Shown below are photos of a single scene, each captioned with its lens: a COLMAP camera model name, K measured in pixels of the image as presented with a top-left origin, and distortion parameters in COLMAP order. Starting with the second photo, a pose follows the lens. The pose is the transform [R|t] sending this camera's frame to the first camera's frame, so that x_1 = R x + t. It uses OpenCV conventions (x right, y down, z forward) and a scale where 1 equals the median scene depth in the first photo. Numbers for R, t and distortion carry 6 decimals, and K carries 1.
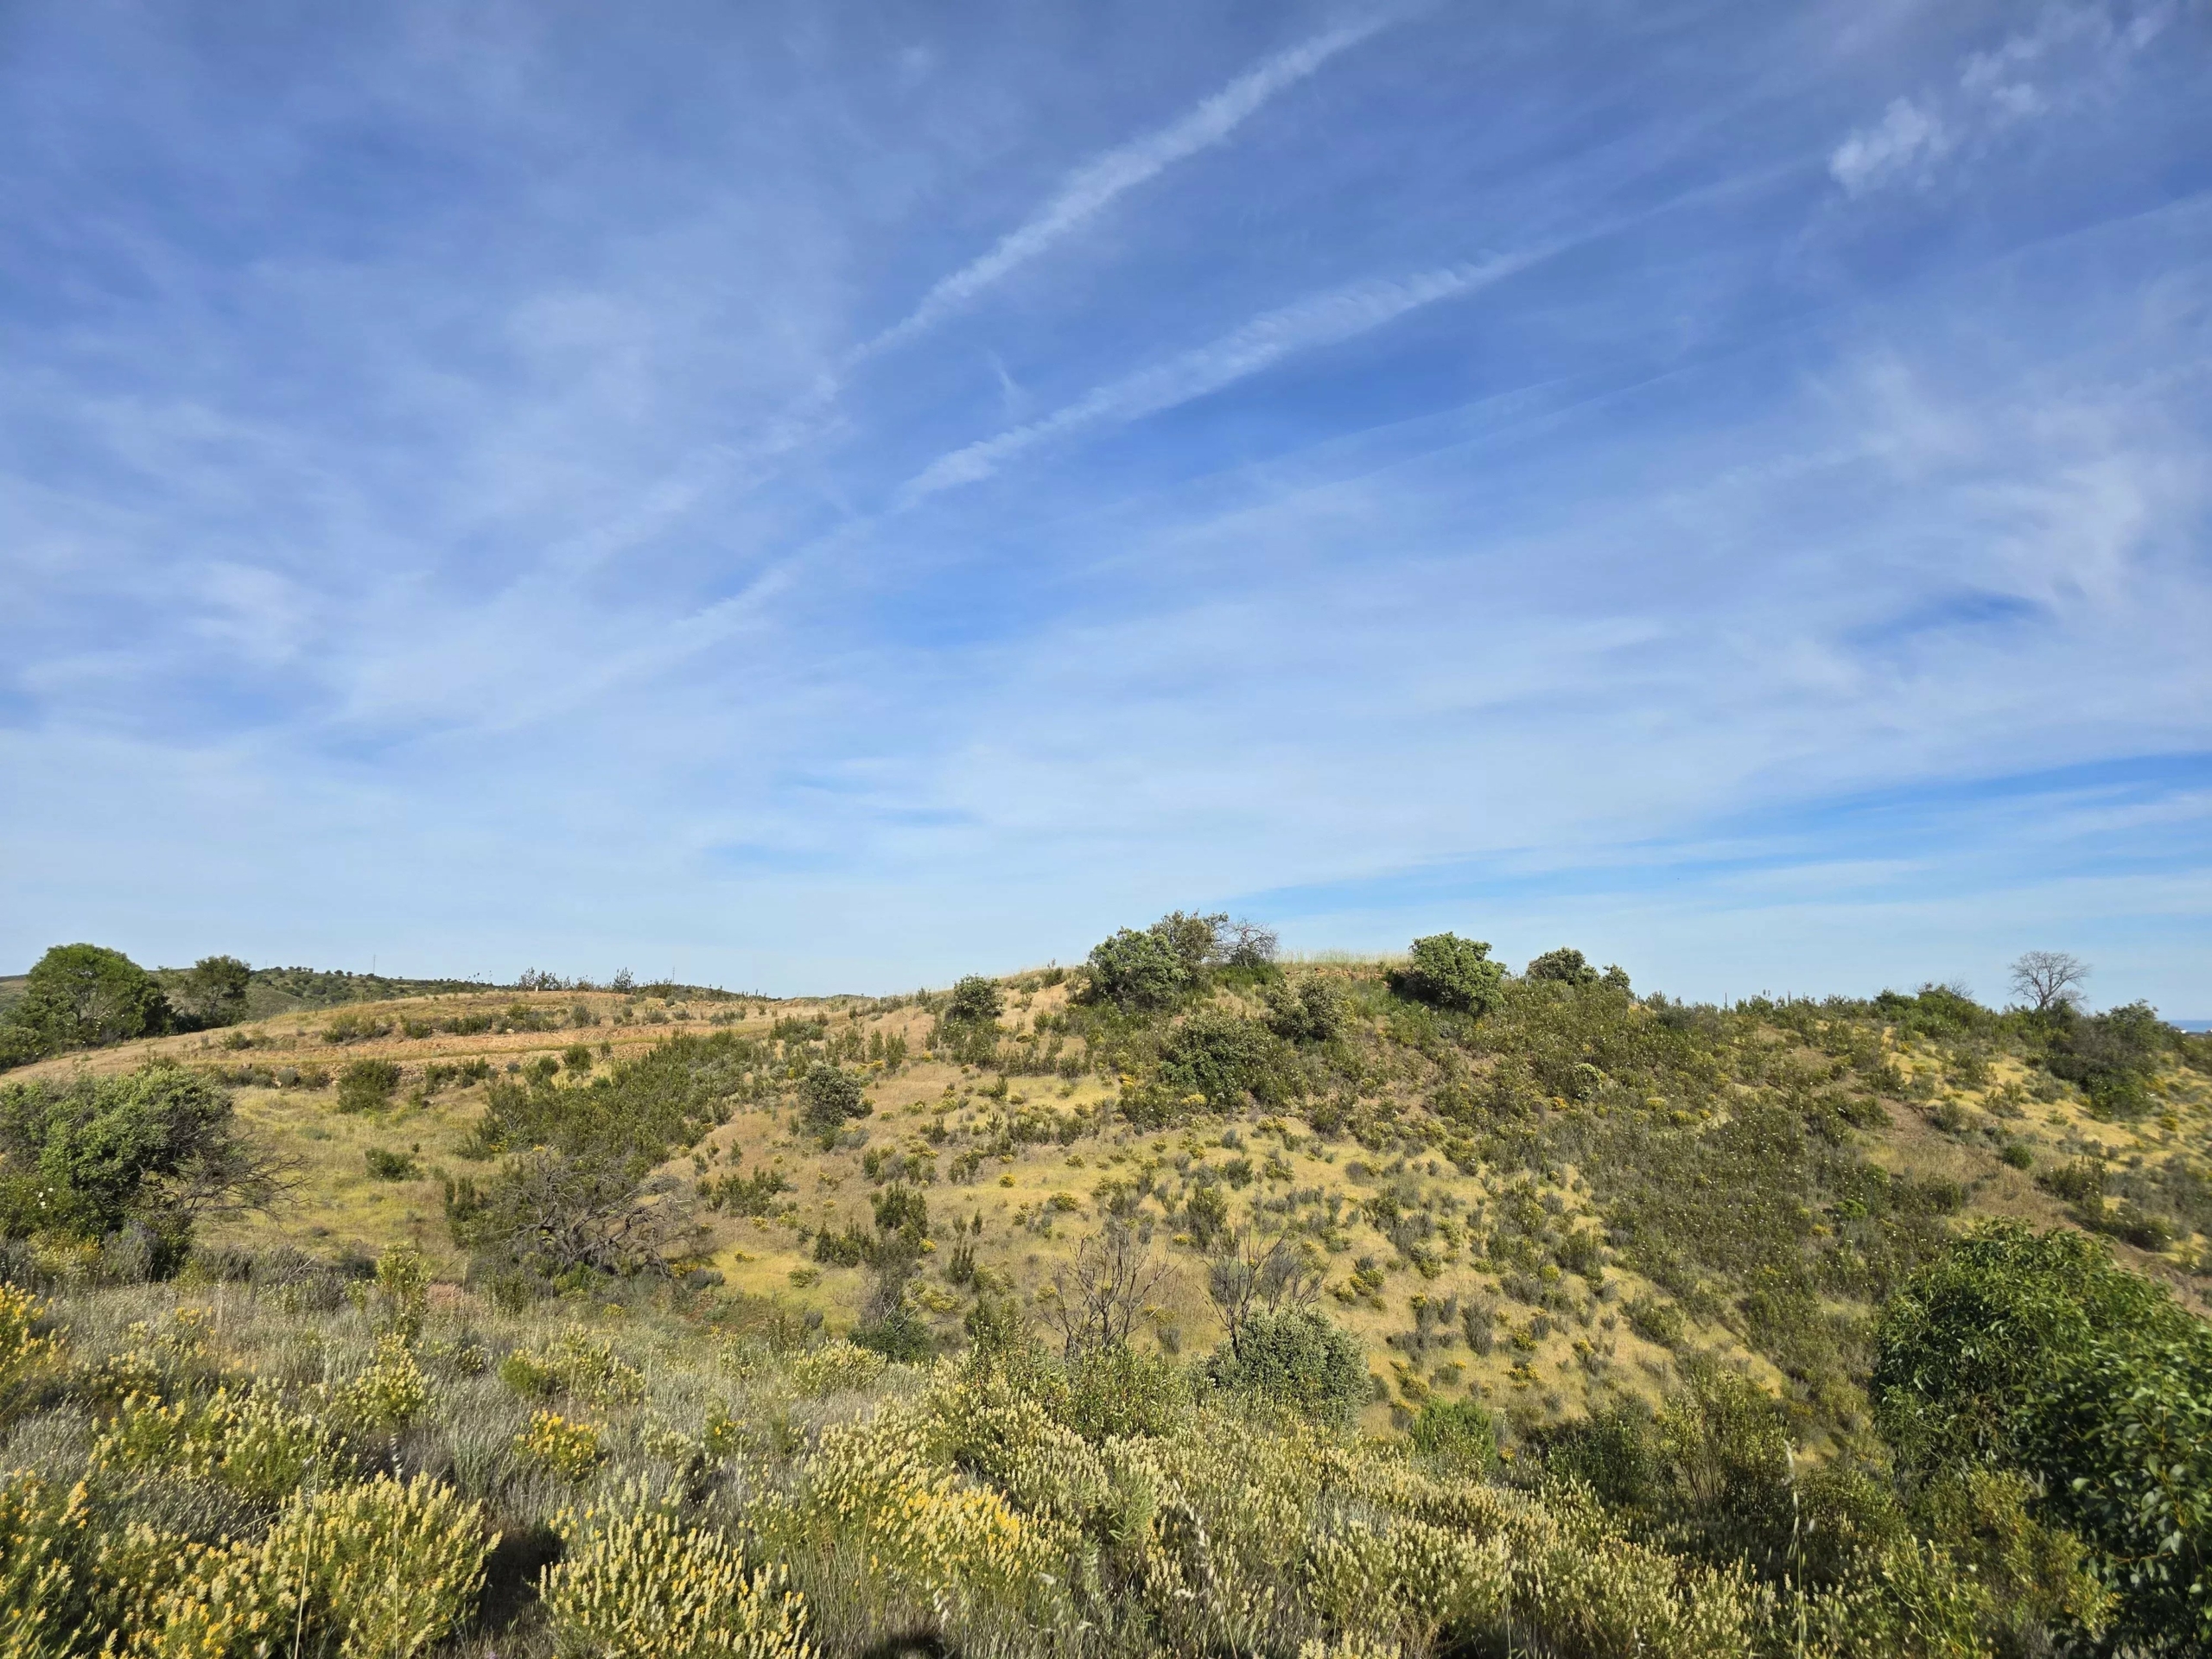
lens RADIAL K [[1494.2, 0, 1079.8], [0, 1494.2, 820.4], [0, 0, 1]] dist [0.059372, -0.048139]
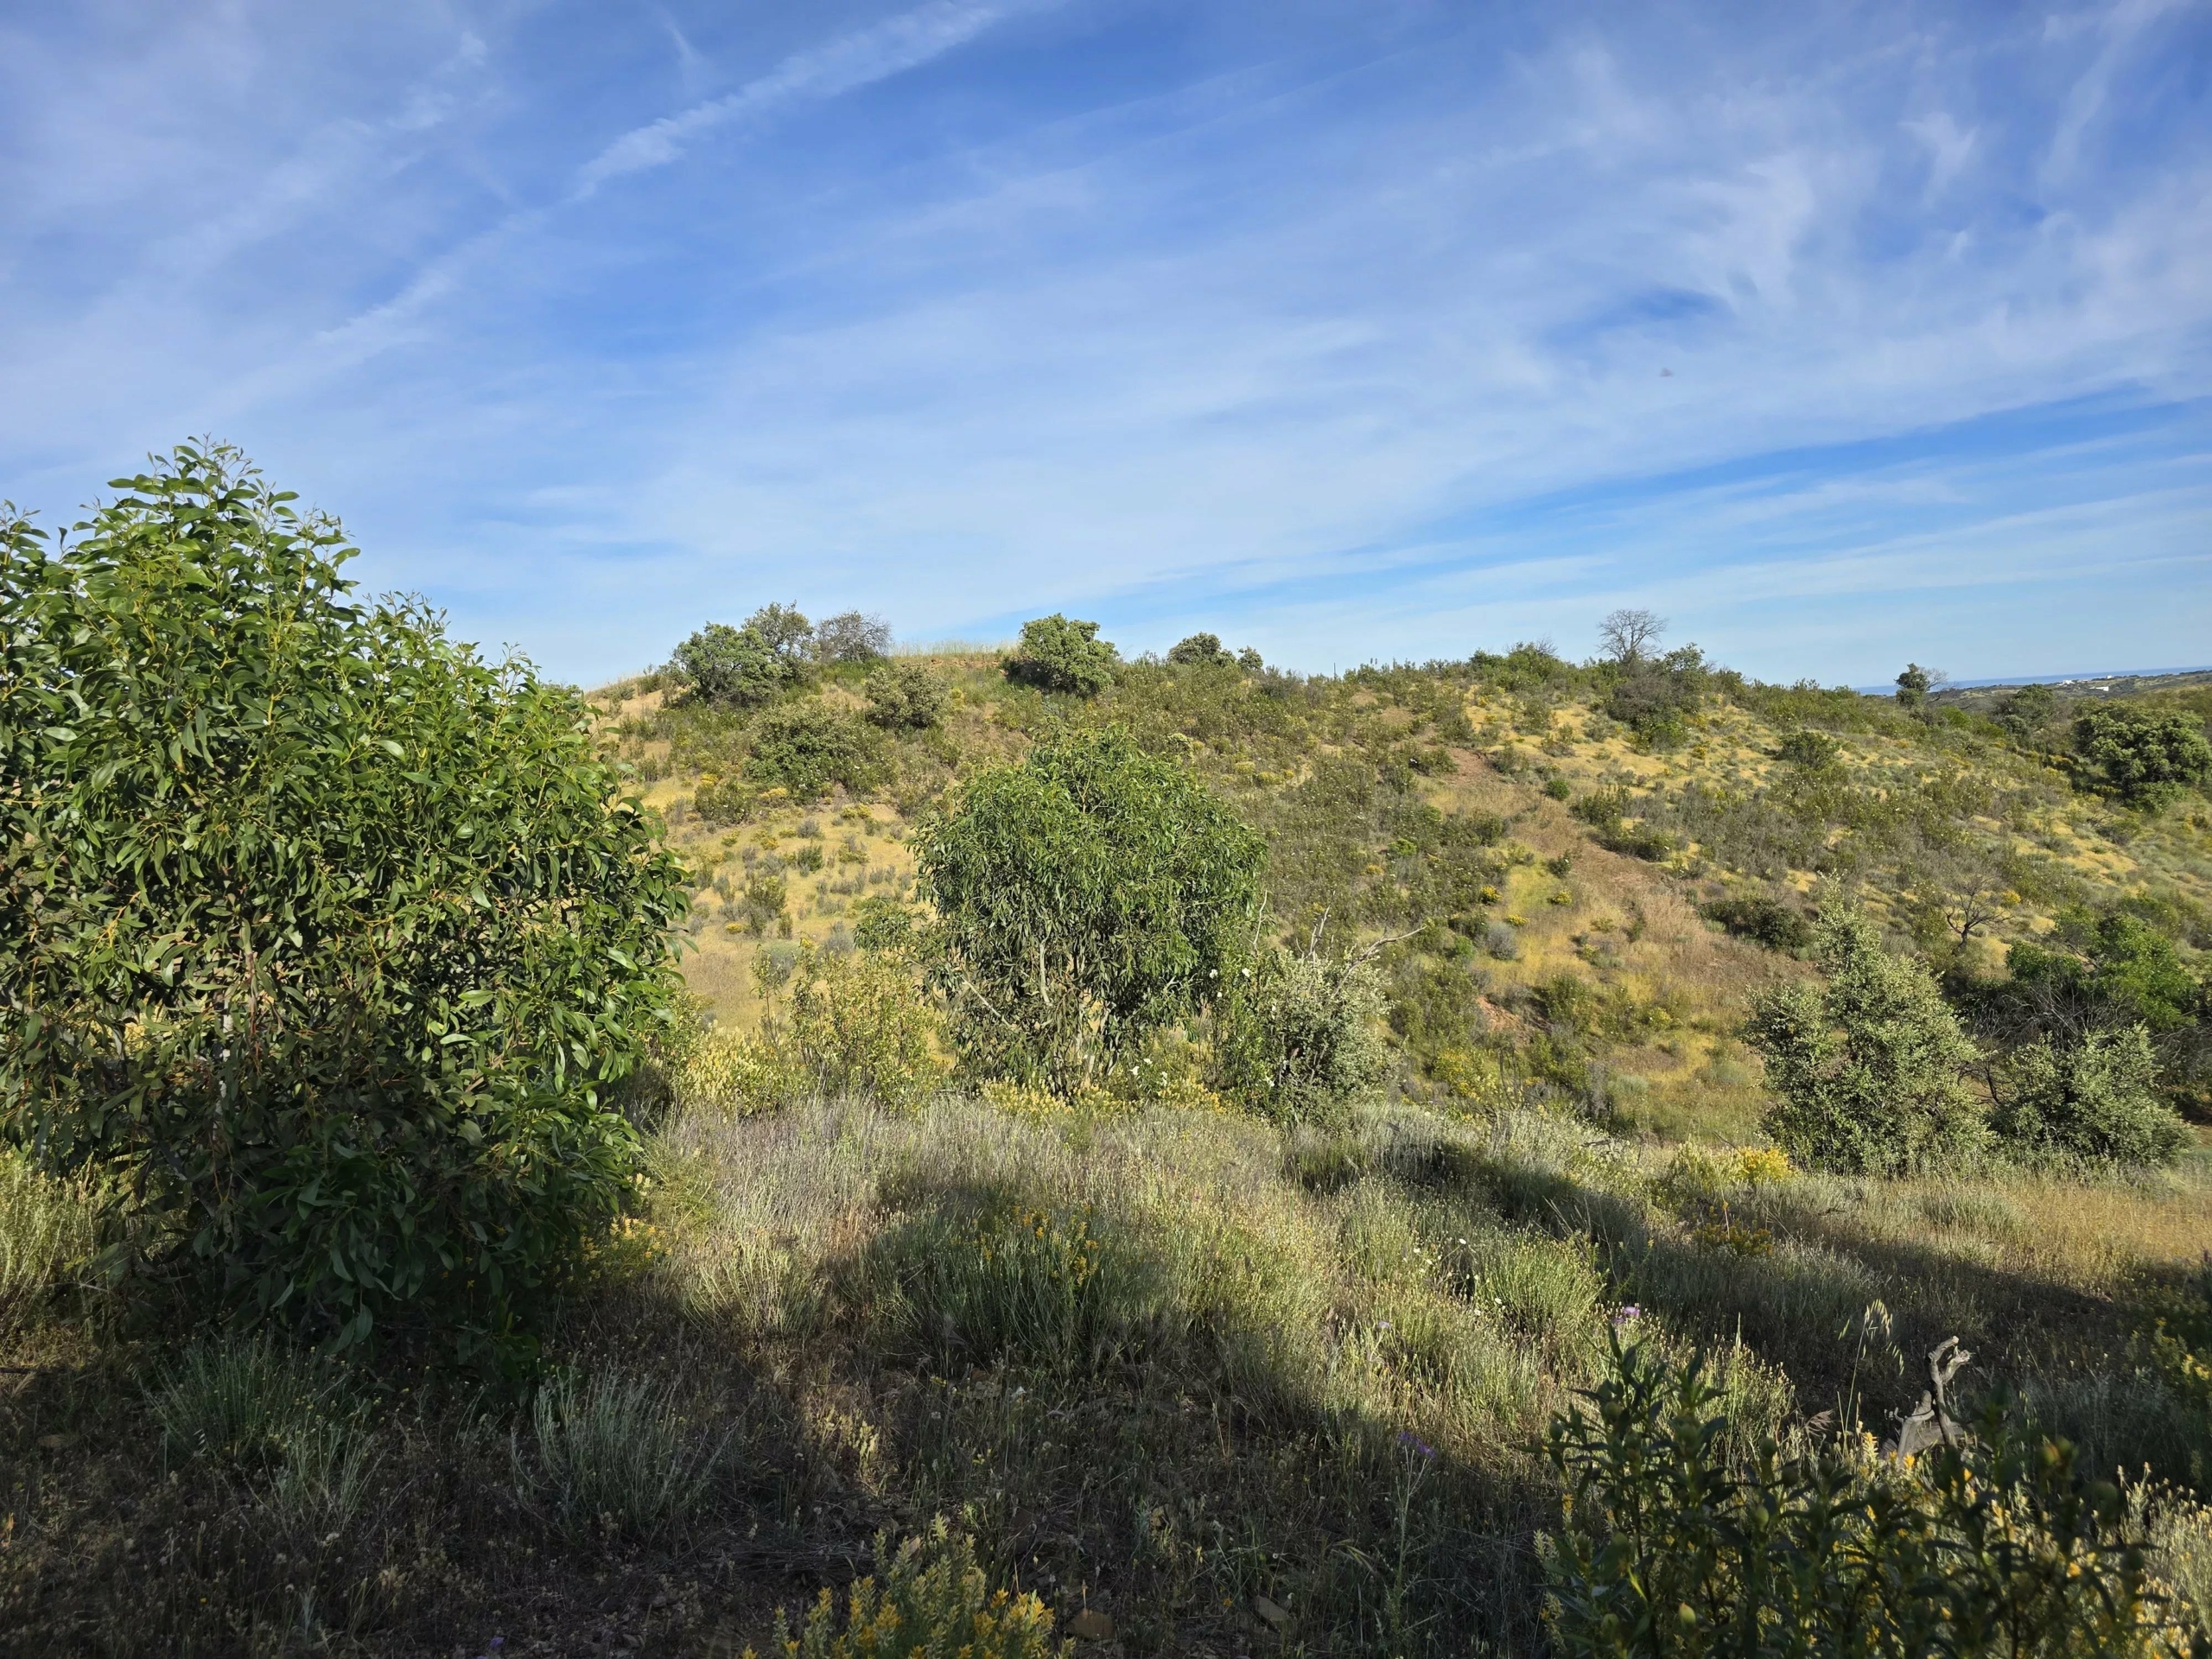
lens RADIAL K [[1494.2, 0, 1104.6], [0, 1494.2, 840.6], [0, 0, 1]] dist [0.059372, -0.048139]
pose [[0.981465, -0.074282, 0.176660, 0.093618], [0.038678, 0.979633, 0.197037, 0.028800], [-0.187698, -0.186552, 0.964348, 0.020514]]
